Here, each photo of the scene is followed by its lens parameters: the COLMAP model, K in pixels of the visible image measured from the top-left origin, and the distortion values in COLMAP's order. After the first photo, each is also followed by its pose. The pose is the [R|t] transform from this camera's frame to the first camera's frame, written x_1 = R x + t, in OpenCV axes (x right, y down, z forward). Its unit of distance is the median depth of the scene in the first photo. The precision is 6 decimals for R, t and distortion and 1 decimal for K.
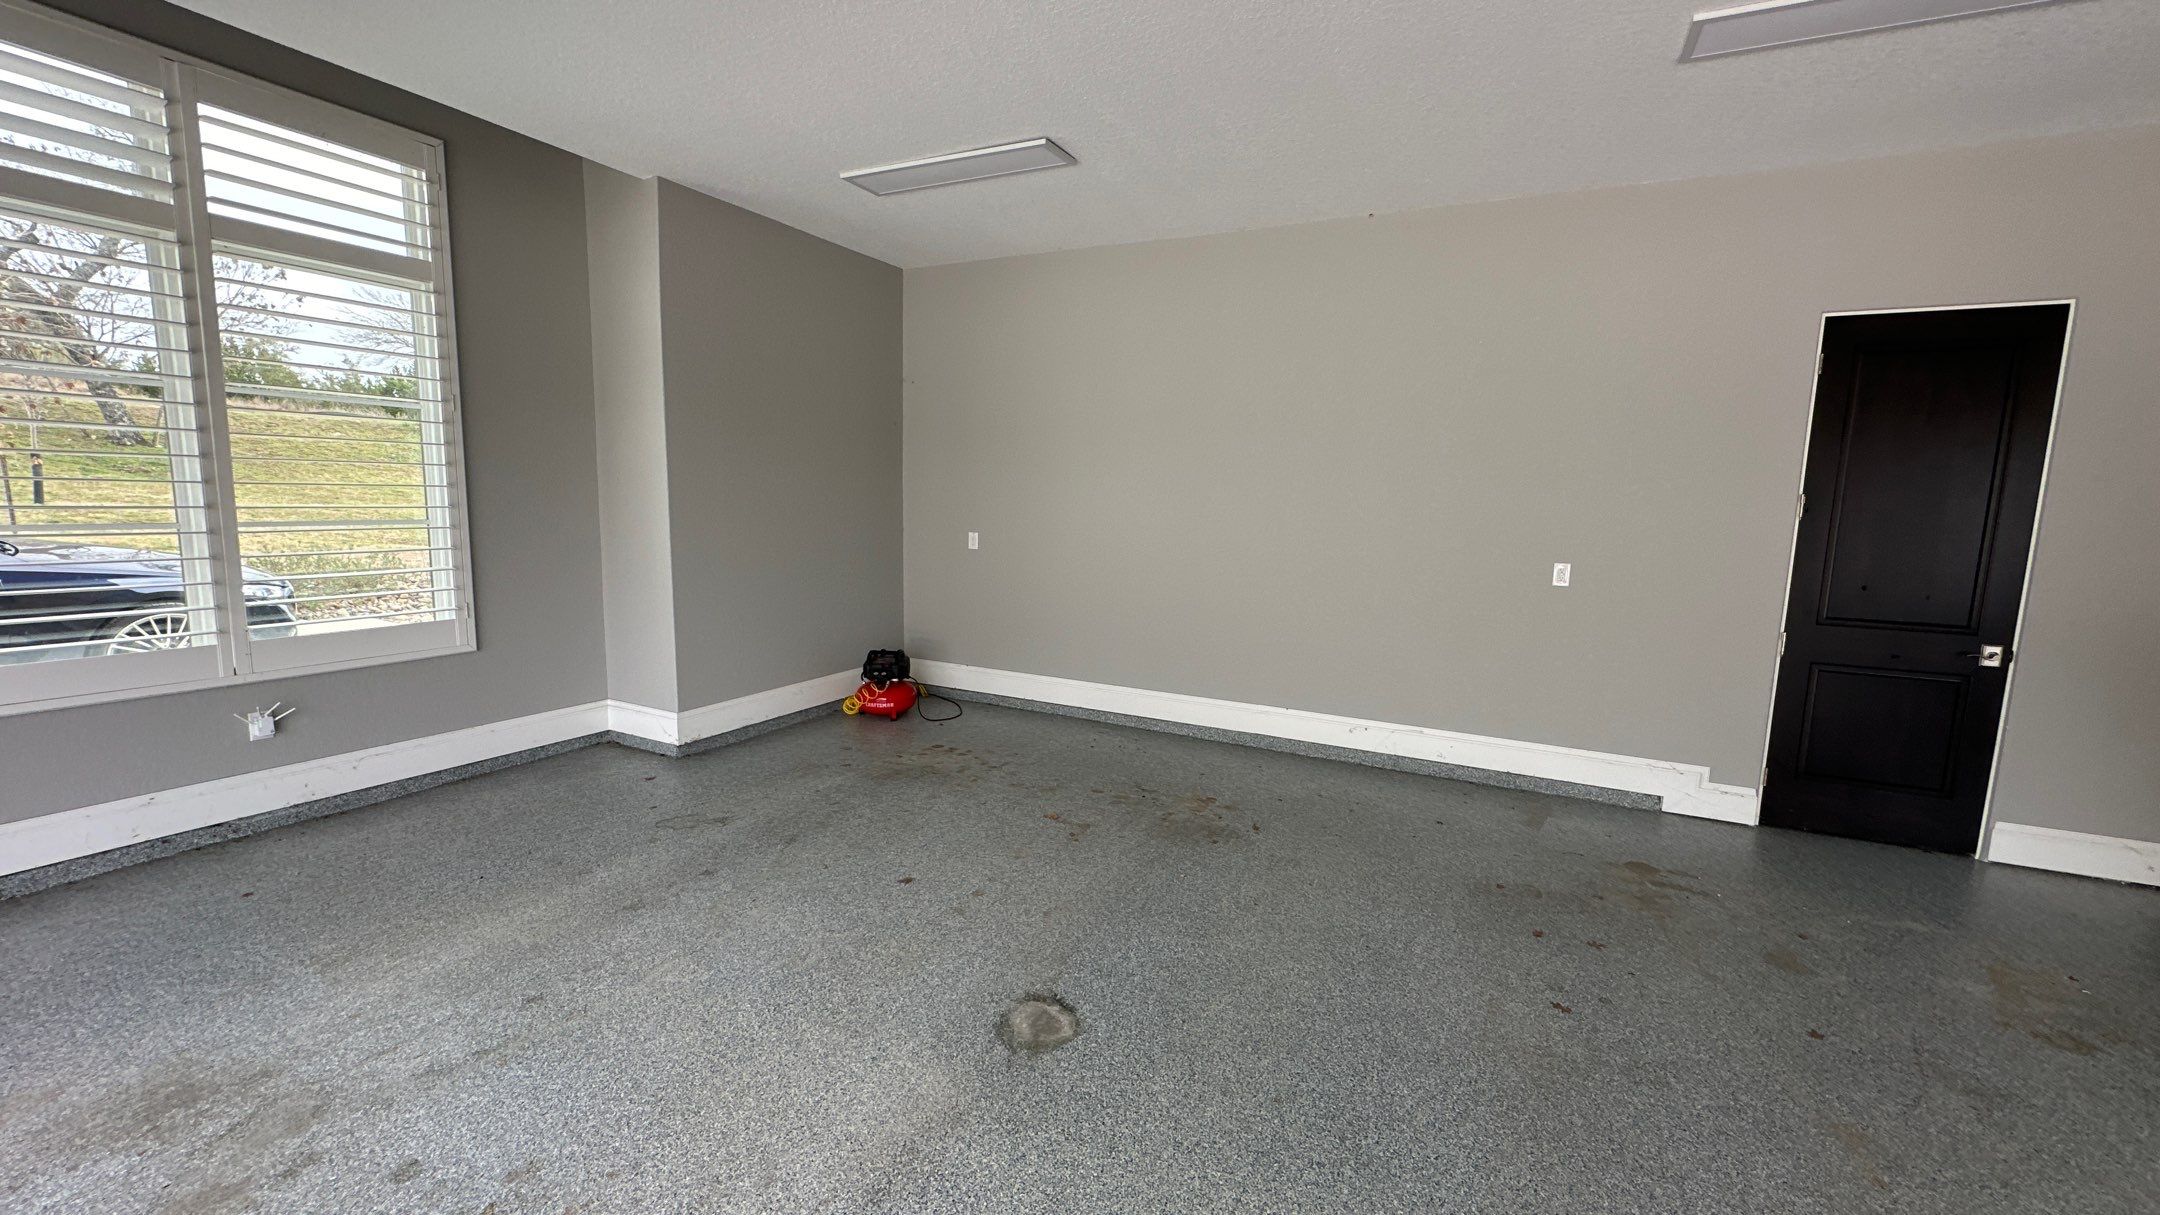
lens RADIAL K [[856.8, 0, 1080.2], [0, 856.8, 614.3], [0, 0, 1]] dist [0.000841, -0.000474]
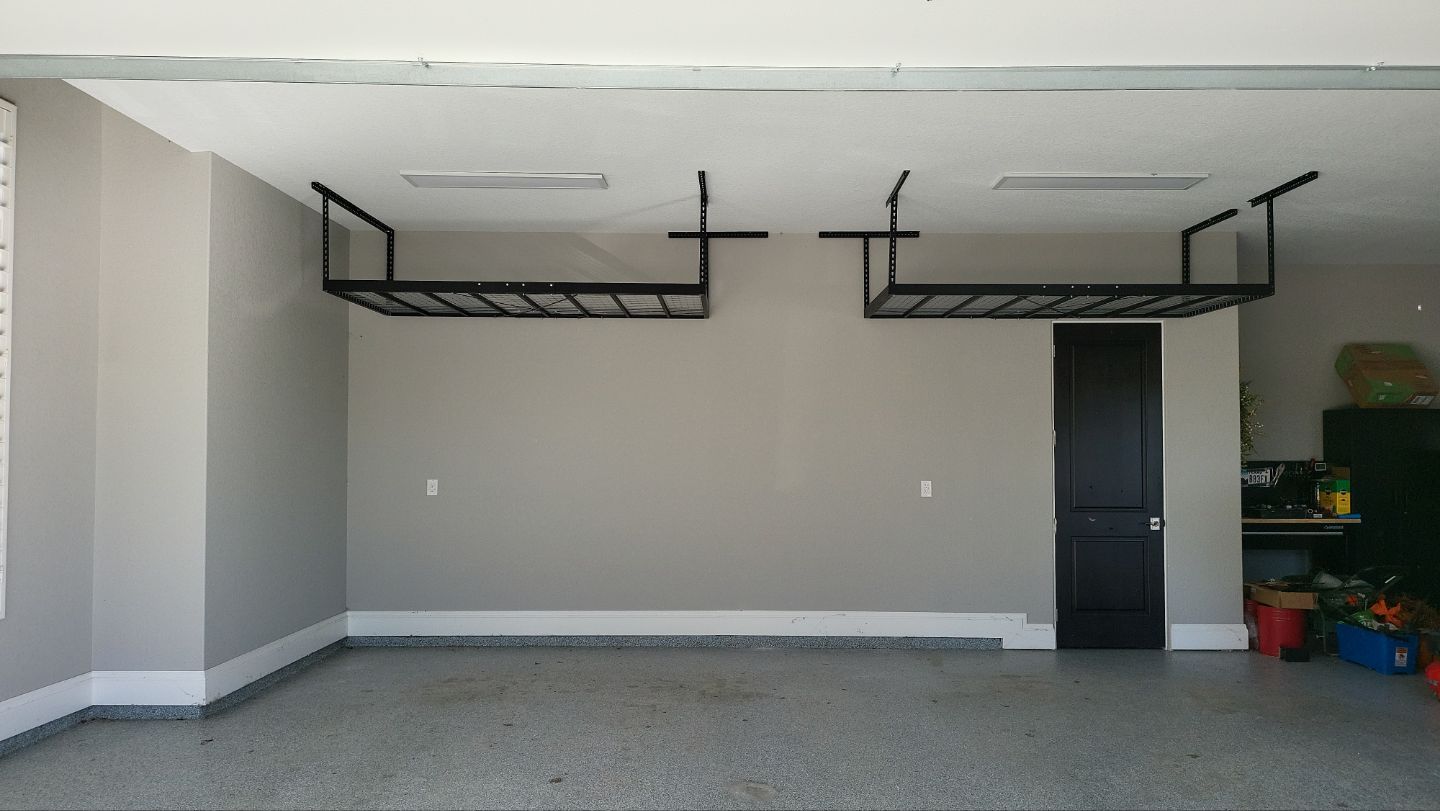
lens RADIAL K [[1024.6, 0, 721.5], [0, 1024.6, 444.5], [0, 0, 1]] dist [0.041462, 0.000098]
pose [[0.893373, -0.023154, 0.448719, -0.525460], [0.084488, 0.989514, -0.117152, 0.054711], [-0.441301, 0.142572, 0.885961, -0.381839]]
